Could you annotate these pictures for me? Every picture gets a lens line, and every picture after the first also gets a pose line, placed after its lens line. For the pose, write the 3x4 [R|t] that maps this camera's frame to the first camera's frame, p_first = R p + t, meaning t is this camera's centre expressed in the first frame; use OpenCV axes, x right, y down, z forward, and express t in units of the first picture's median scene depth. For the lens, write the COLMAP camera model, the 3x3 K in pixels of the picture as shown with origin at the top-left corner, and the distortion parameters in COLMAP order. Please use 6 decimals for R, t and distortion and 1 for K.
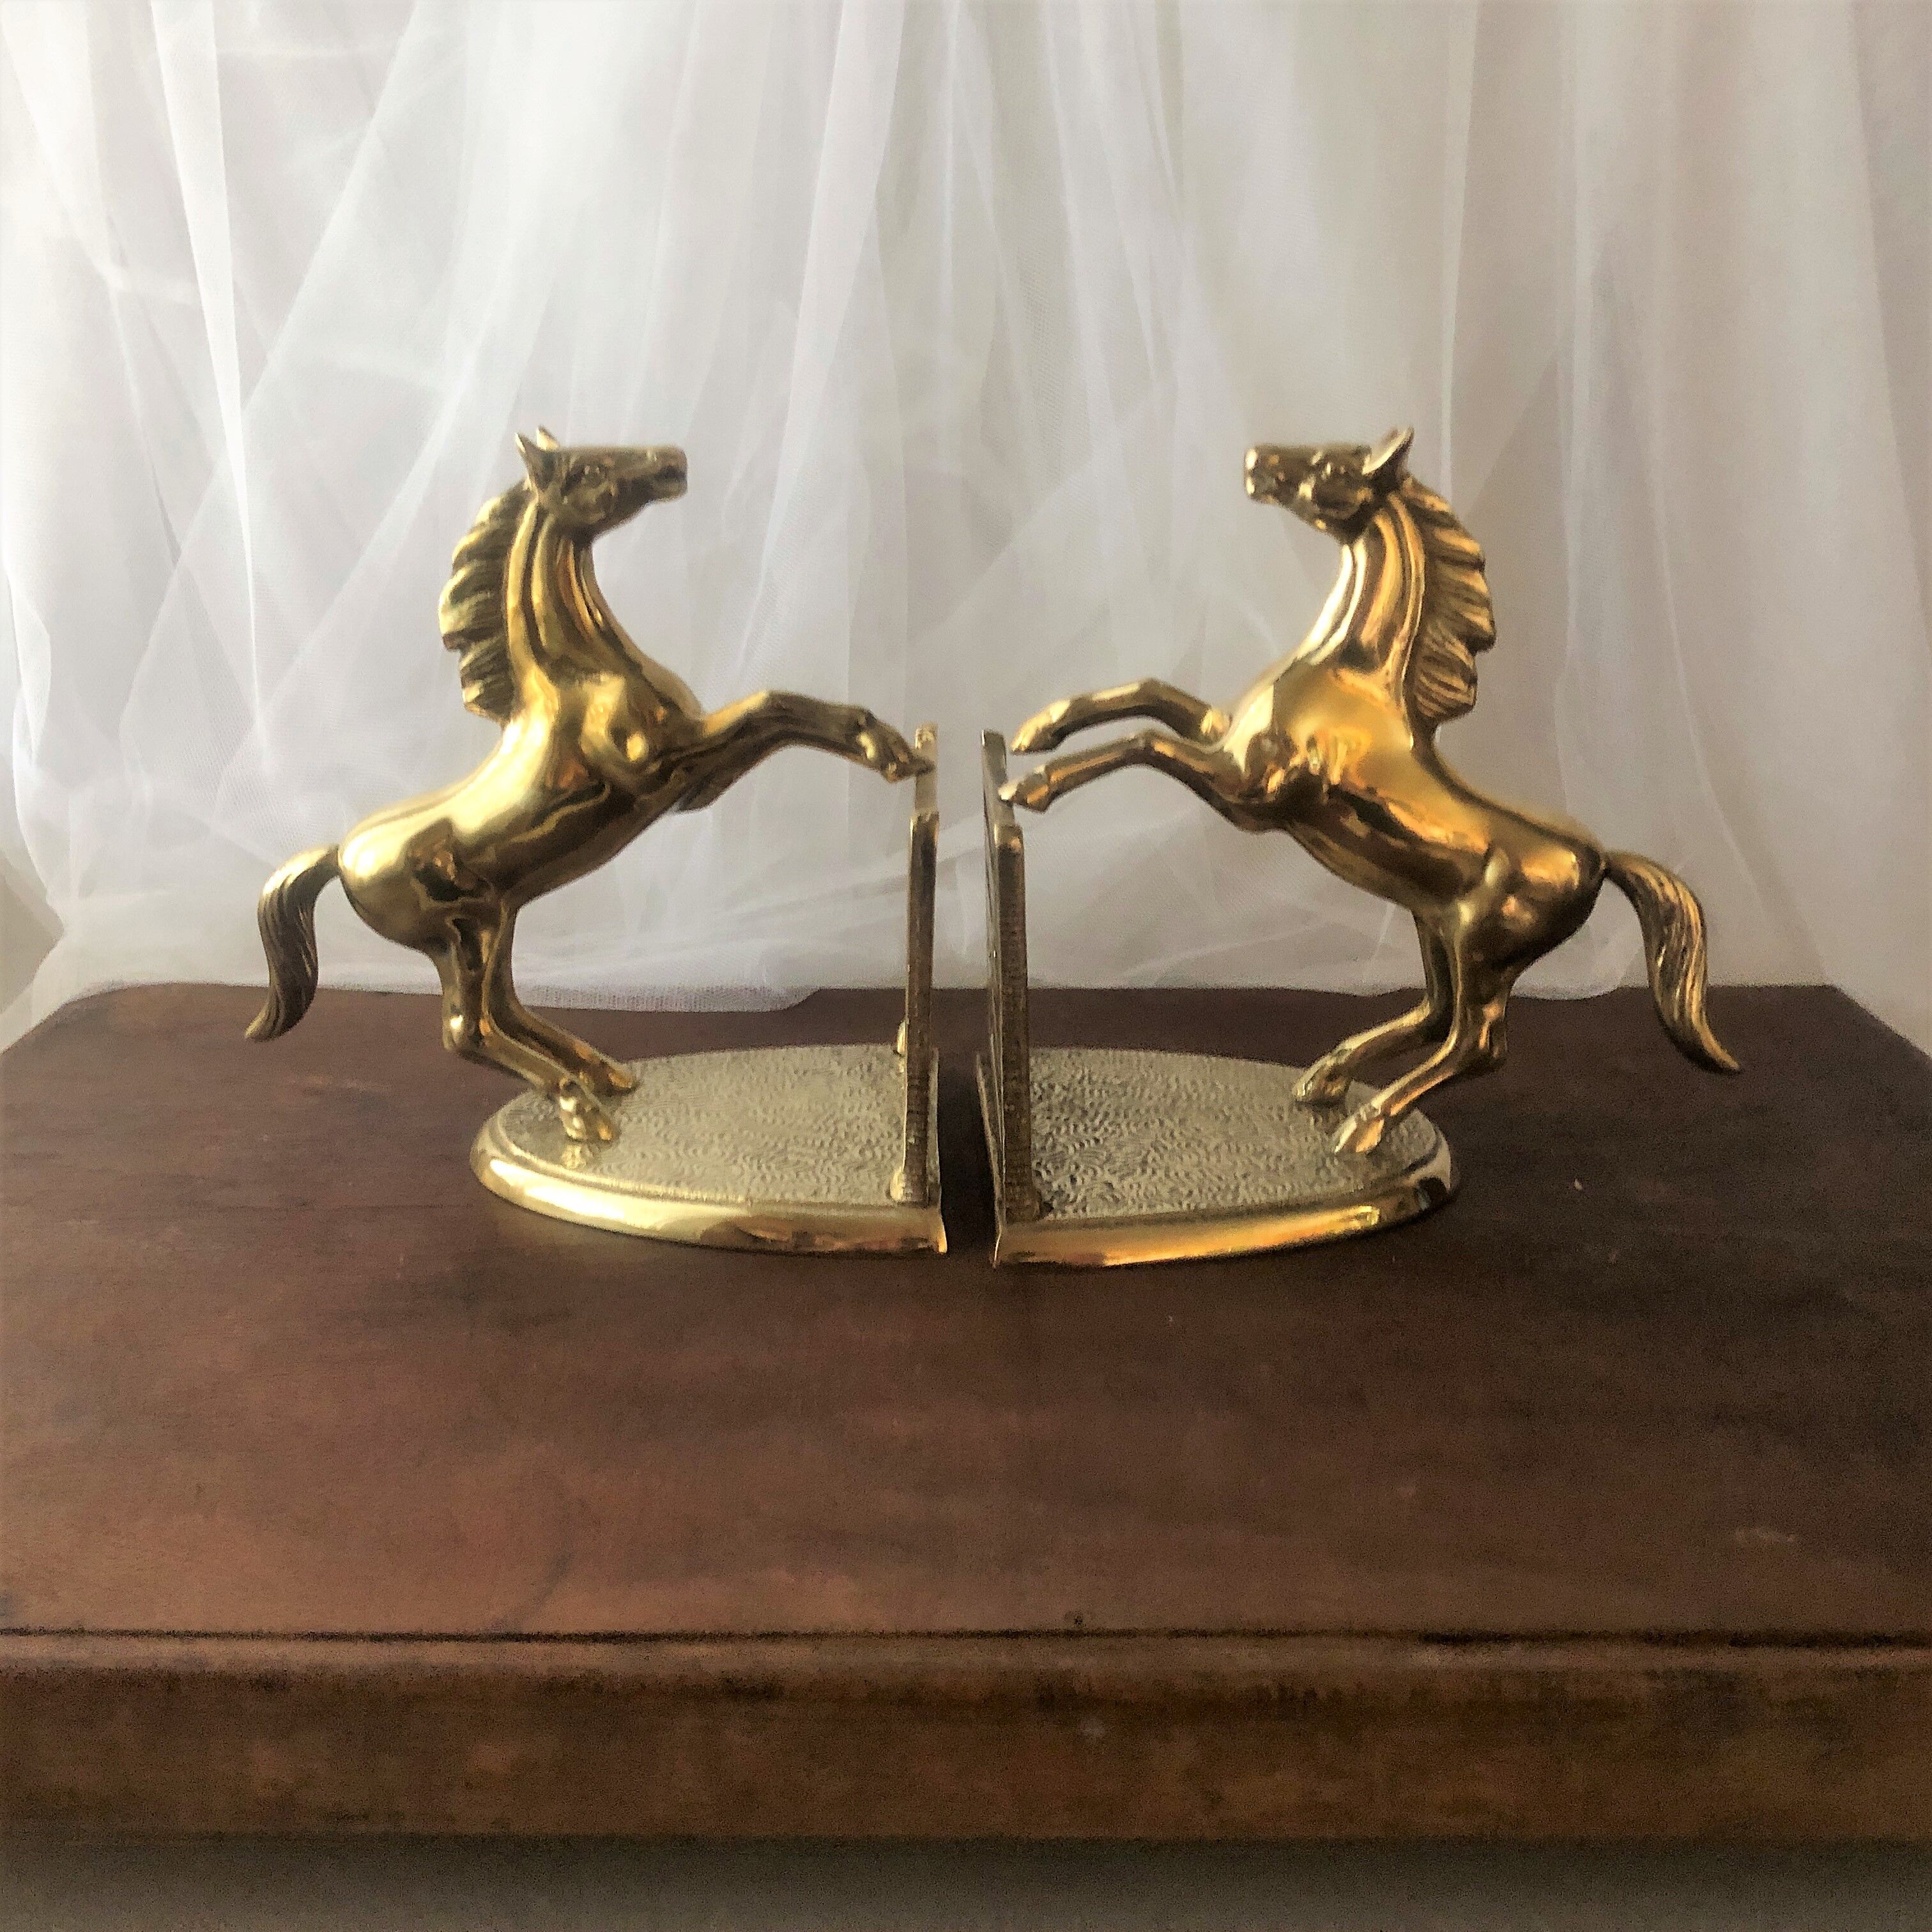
lens RADIAL K [[2098.9, 0, 971.5], [0, 2098.9, 1028.9], [0, 0, 1]] dist [0.006892, -0.024397]
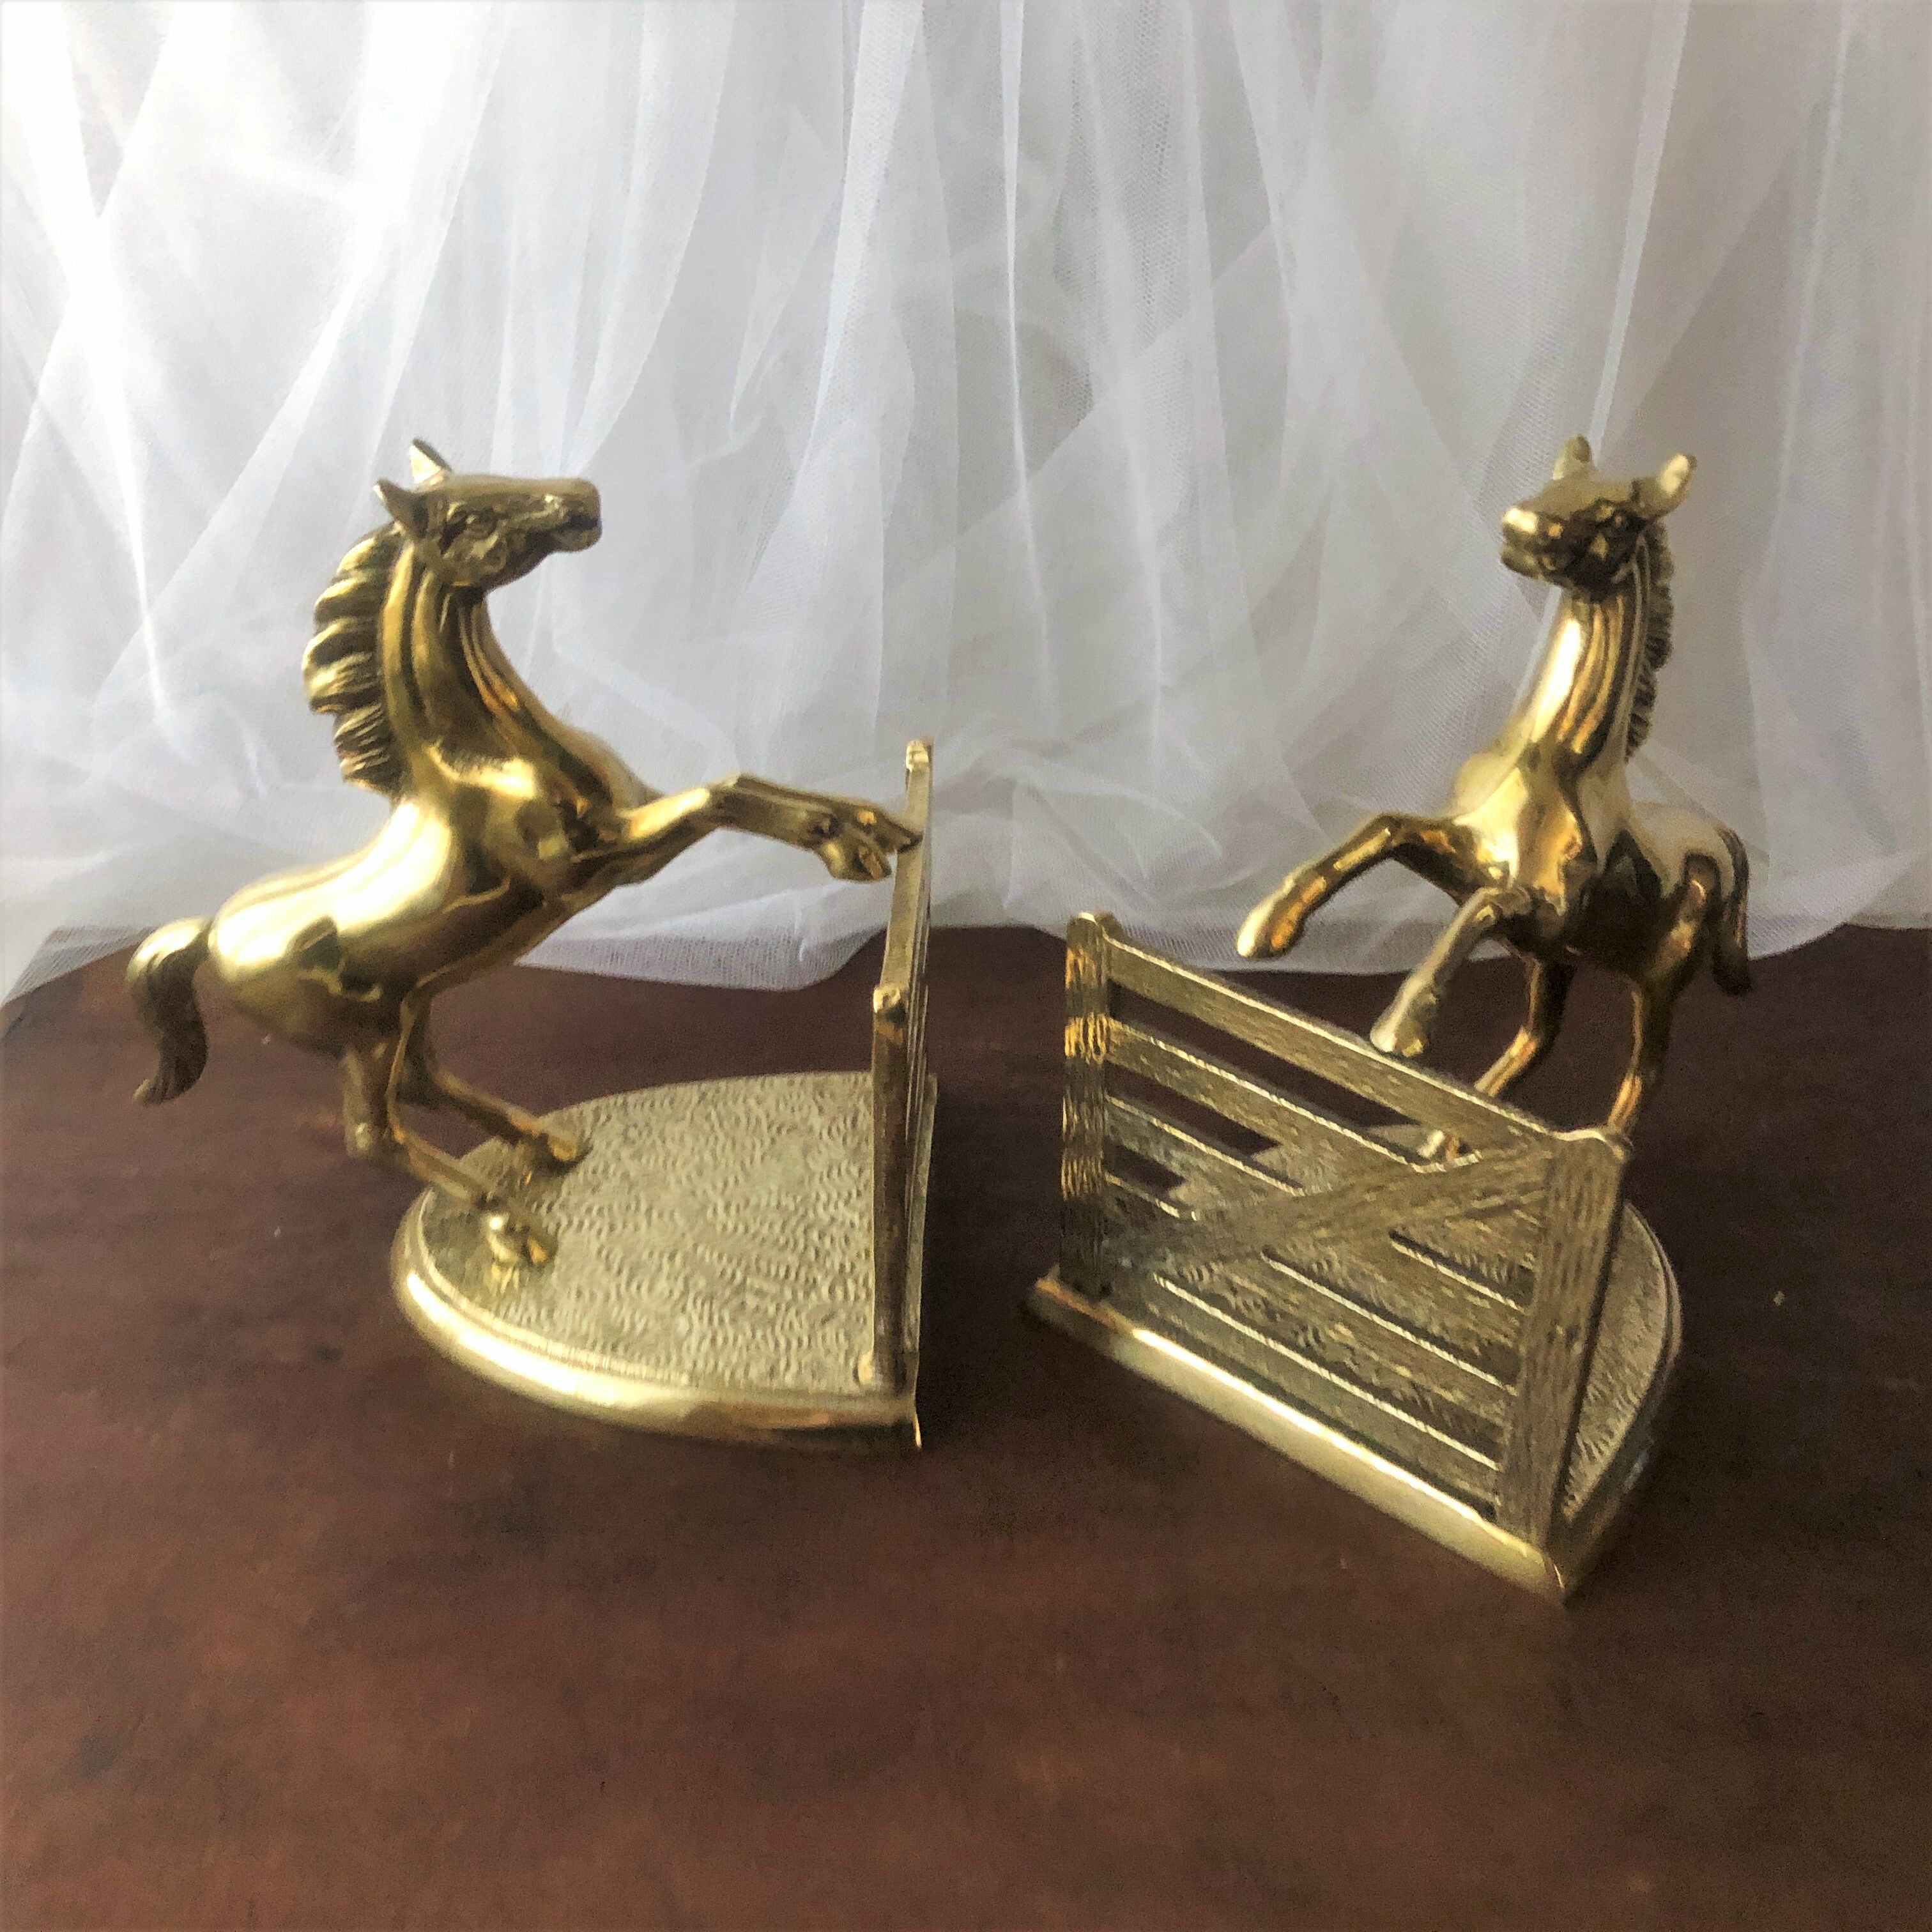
lens RADIAL K [[2112.8, 0, 1028.4], [0, 2112.8, 990.2], [0, 0, 1]] dist [0.008703, -0.042763]
pose [[0.999720, 0.019834, -0.012888, 0.038497], [-0.016462, 0.974664, 0.223068, -0.263320], [0.016986, -0.222793, 0.974718, 0.181759]]
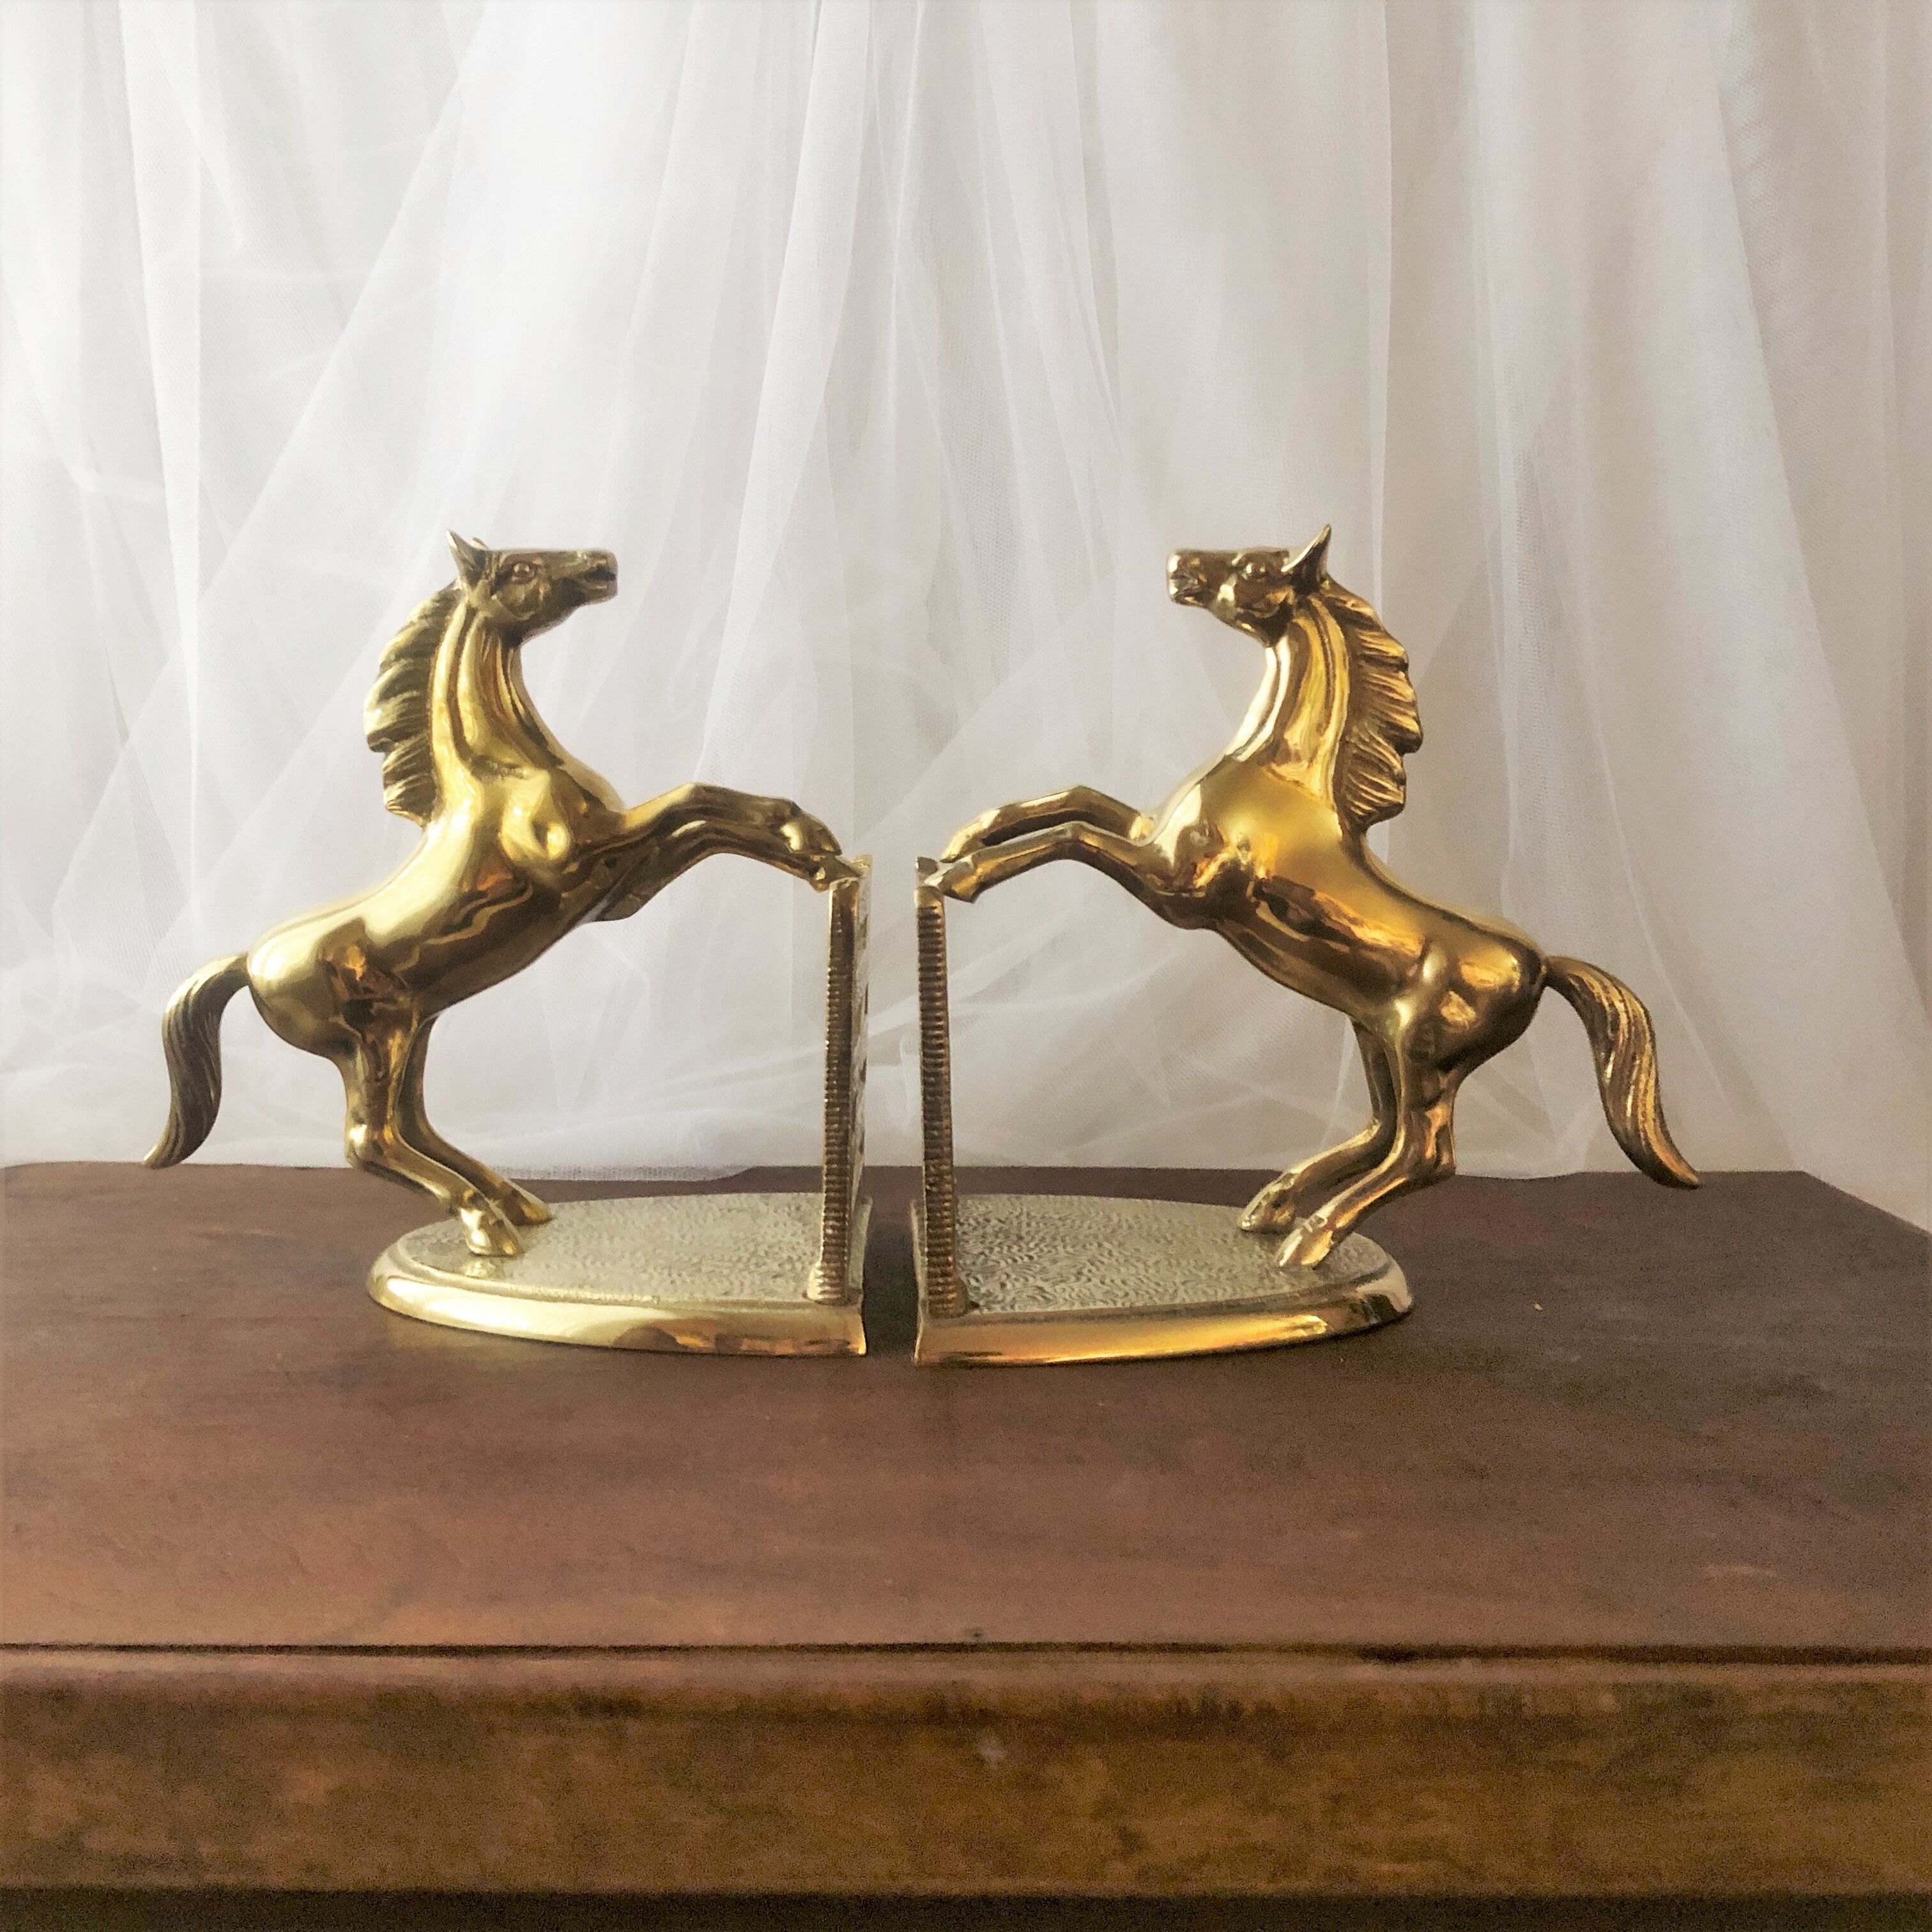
lens RADIAL K [[2123.6, 0, 997.8], [0, 2123.6, 966.4], [0, 0, 1]] dist [0.001377, -0.024396]
pose [[0.999869, 0.000340, 0.016189, 0.030505], [0.003135, 0.976795, -0.214155, 0.135190], [-0.015886, 0.214177, 0.976666, 0.036659]]
